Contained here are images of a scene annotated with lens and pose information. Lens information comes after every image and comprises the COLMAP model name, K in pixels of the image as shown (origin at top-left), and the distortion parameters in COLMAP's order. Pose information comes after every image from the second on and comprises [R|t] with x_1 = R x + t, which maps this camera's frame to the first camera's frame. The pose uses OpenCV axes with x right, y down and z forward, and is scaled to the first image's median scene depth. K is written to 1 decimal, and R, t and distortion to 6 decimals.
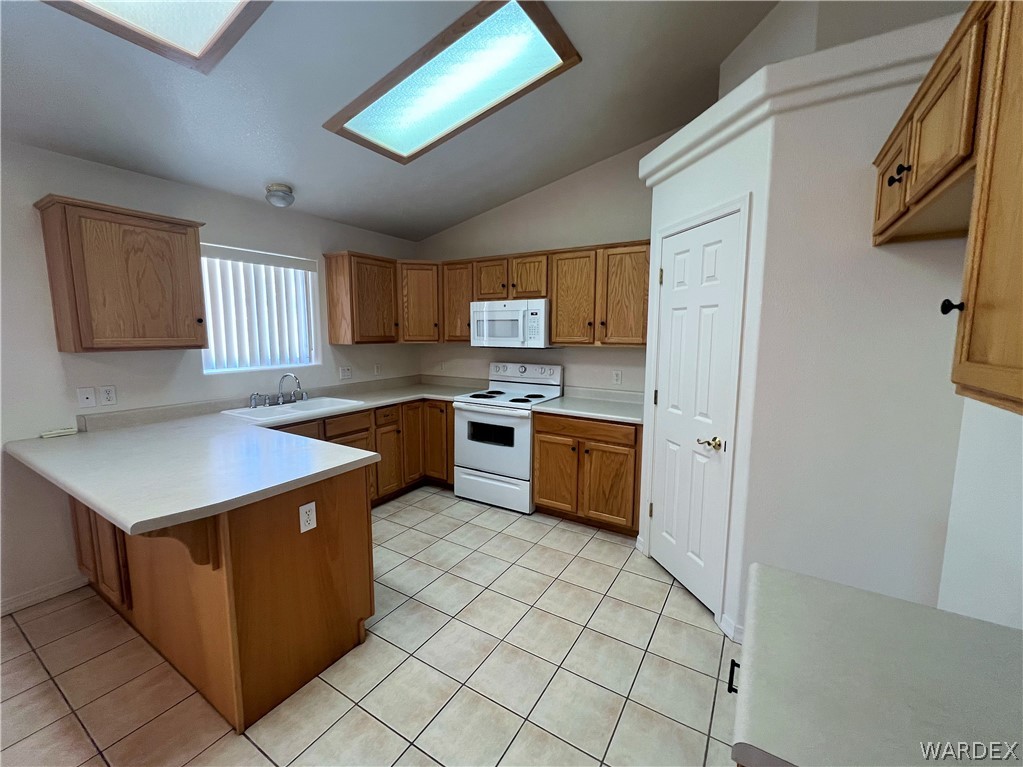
lens RADIAL K [[412.0, 0, 511.3], [0, 412.0, 378.7], [0, 0, 1]] dist [-0.003893, 0.000824]
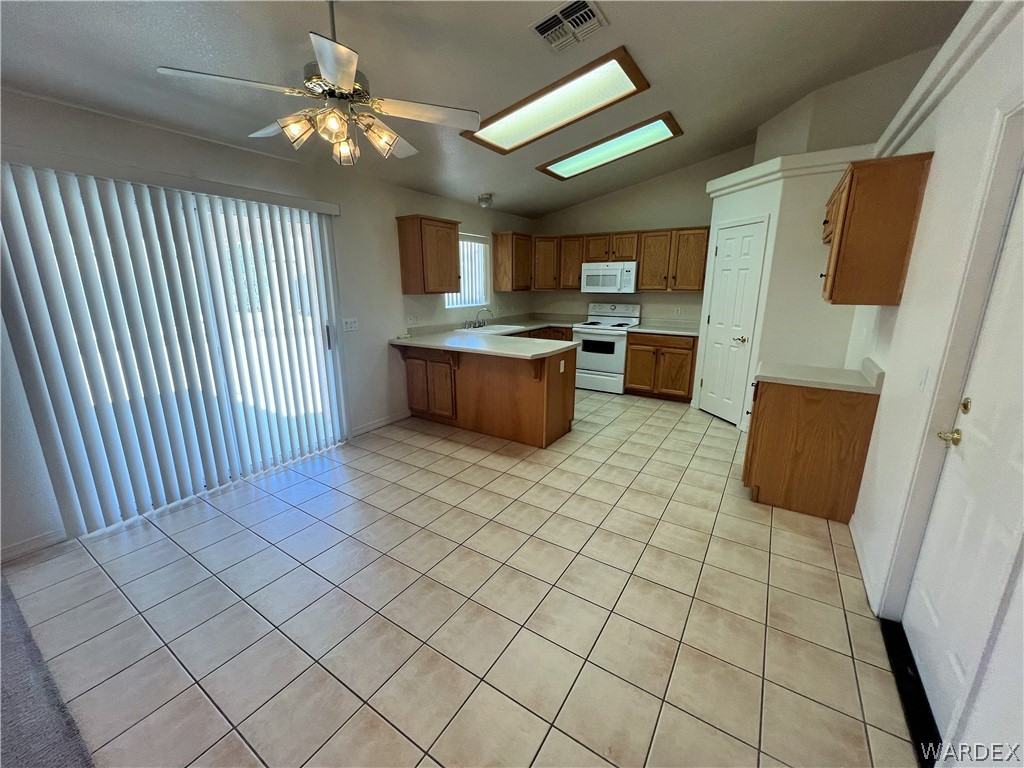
lens RADIAL K [[412.4, 0, 507.0], [0, 412.4, 381.1], [0, 0, 1]] dist [-0.003893, 0.000824]
pose [[0.999750, 0.000656, -0.022337, -0.390397], [0.002066, 0.992575, 0.121613, 0.072163], [0.022251, -0.121629, 0.992326, -0.670479]]
